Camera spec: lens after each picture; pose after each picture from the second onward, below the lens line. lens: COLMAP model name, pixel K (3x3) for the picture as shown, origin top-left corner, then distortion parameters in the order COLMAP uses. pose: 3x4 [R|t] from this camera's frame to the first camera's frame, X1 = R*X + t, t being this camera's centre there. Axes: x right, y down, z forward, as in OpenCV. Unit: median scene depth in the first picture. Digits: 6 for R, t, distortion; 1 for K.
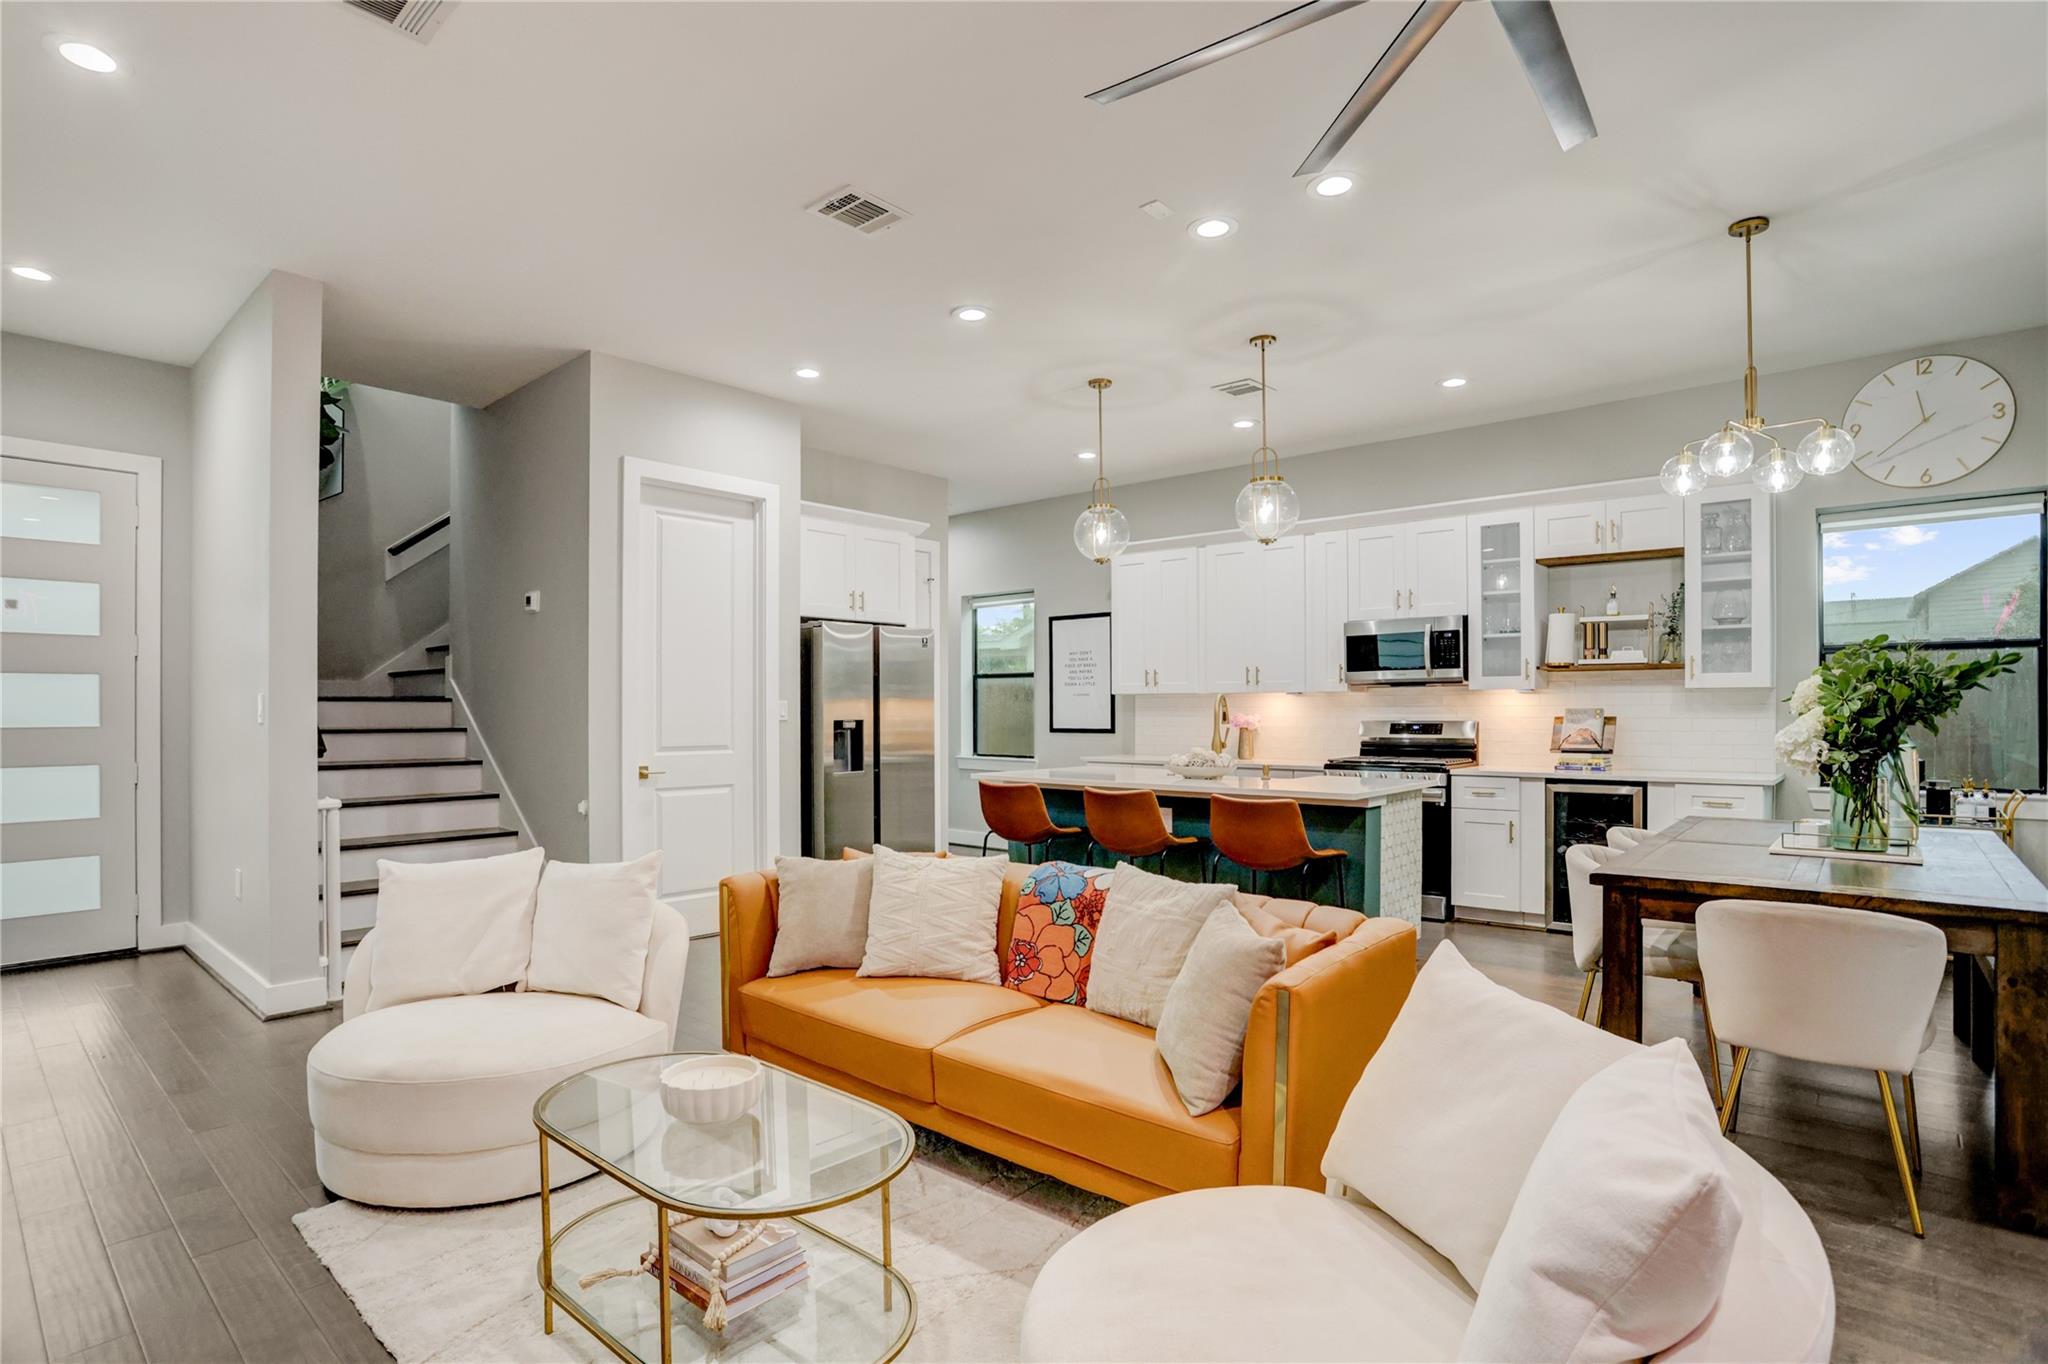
lens RADIAL K [[1019.9, 0, 1016.2], [0, 1019.9, 710.7], [0, 0, 1]] dist [-0.070579, 0.029477]
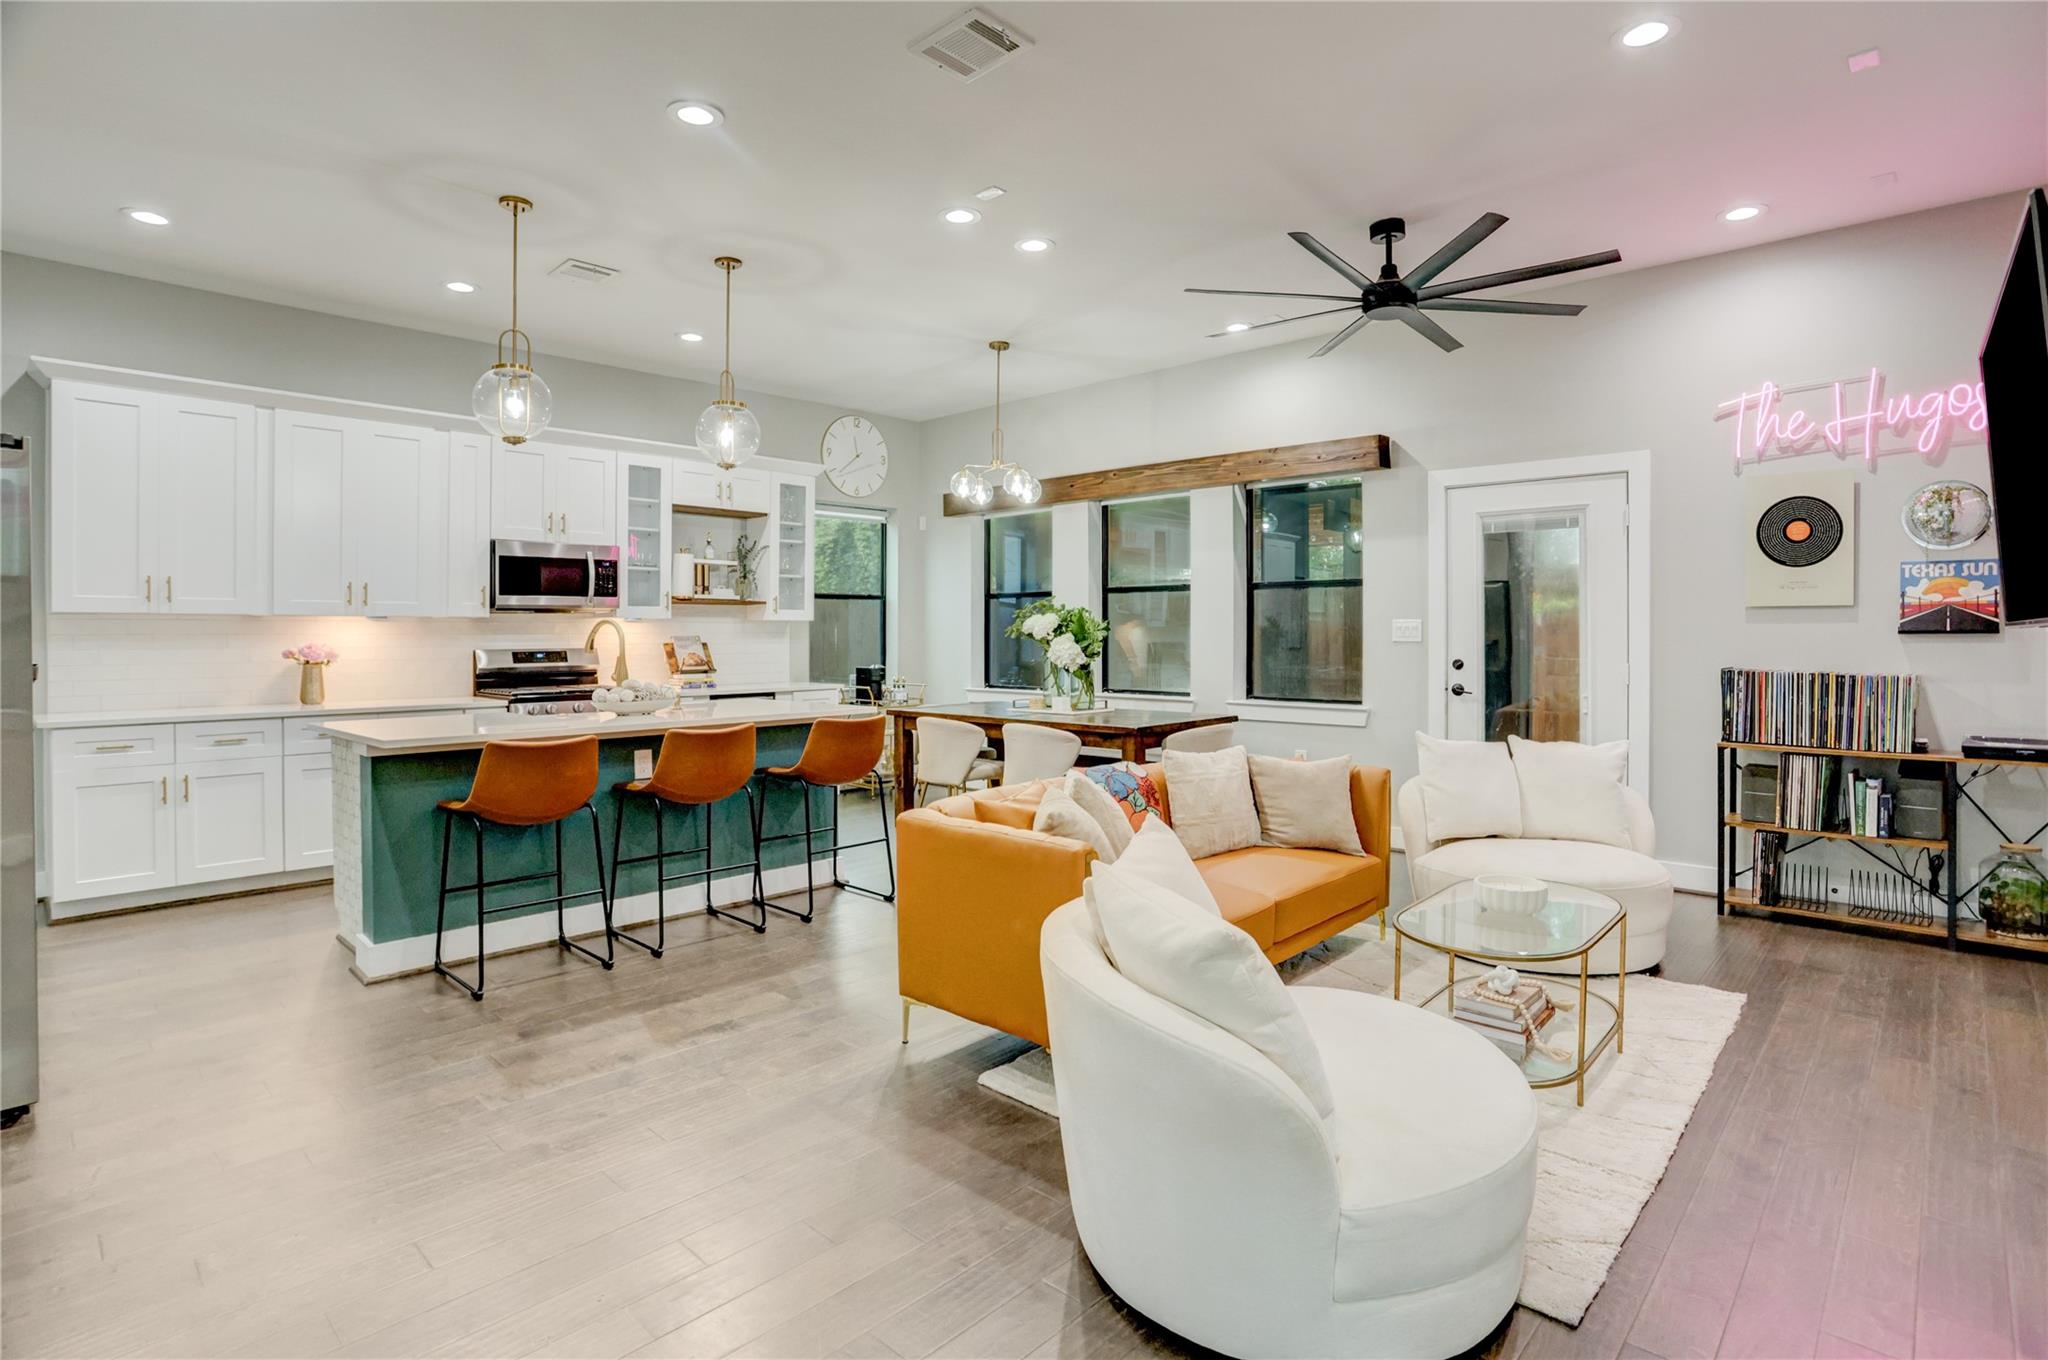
lens RADIAL K [[1025.4, 0, 1015.6], [0, 1025.4, 633.1], [0, 0, 1]] dist [-0.066493, 0.034441]
pose [[0.038734, 0.001358, 0.999249, -0.605384], [0.002473, 0.999996, -0.001455, -0.002535], [-0.999246, 0.002527, 0.038731, 0.557752]]
